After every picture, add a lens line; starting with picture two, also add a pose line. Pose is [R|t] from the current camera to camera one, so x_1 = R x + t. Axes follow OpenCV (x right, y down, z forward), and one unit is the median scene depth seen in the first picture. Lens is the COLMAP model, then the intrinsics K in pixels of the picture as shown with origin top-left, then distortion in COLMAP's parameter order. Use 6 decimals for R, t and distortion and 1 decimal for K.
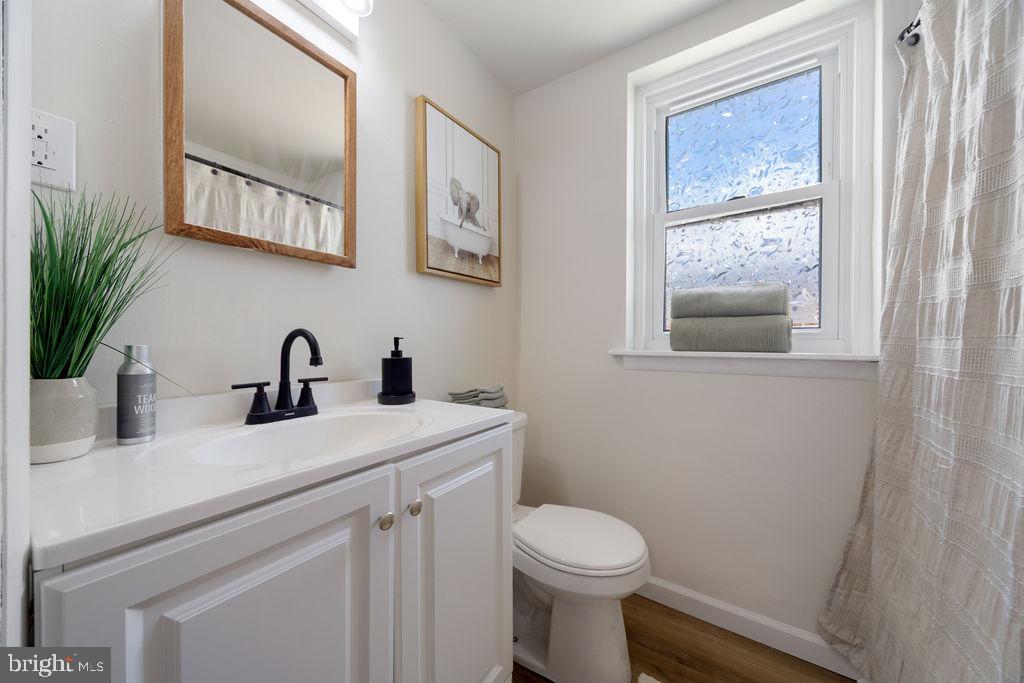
lens RADIAL K [[371.8, 0, 515.6], [0, 371.8, 346.3], [0, 0, 1]] dist [-0.002225, -0.000308]
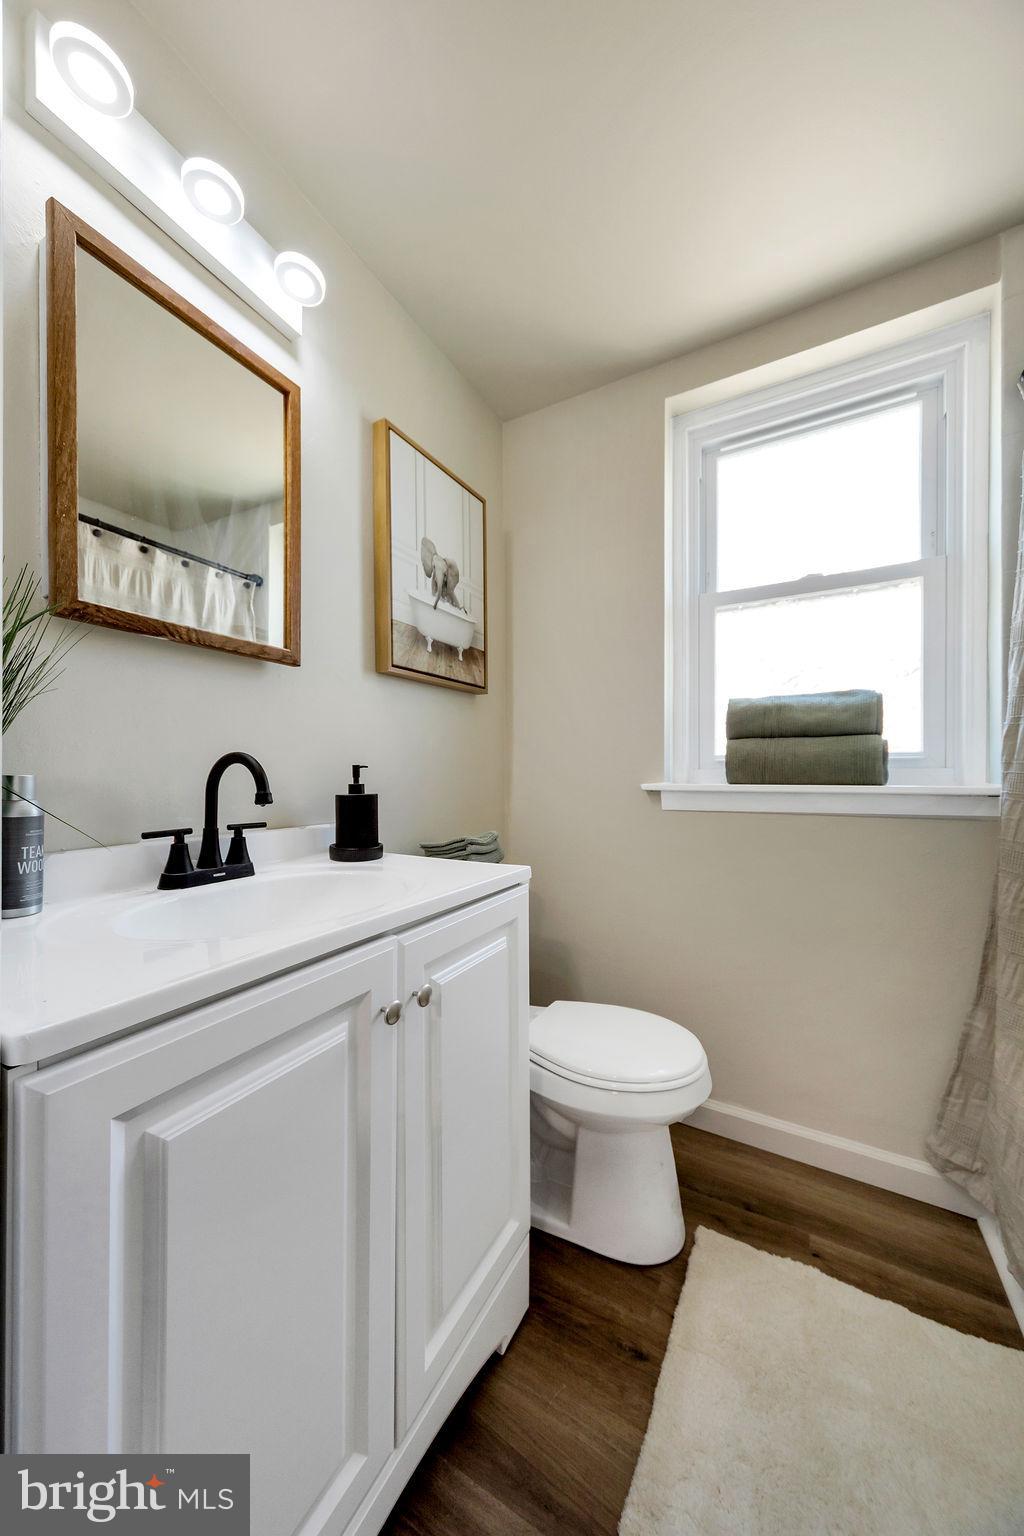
lens RADIAL K [[556.3, 0, 511.8], [0, 556.3, 778.2], [0, 0, 1]] dist [0.001608, 0.000163]
pose [[0.997139, -0.003326, 0.075511, -0.104383], [0.003741, 0.999979, -0.005360, 0.006825], [-0.075491, 0.005627, 0.997131, -0.065701]]
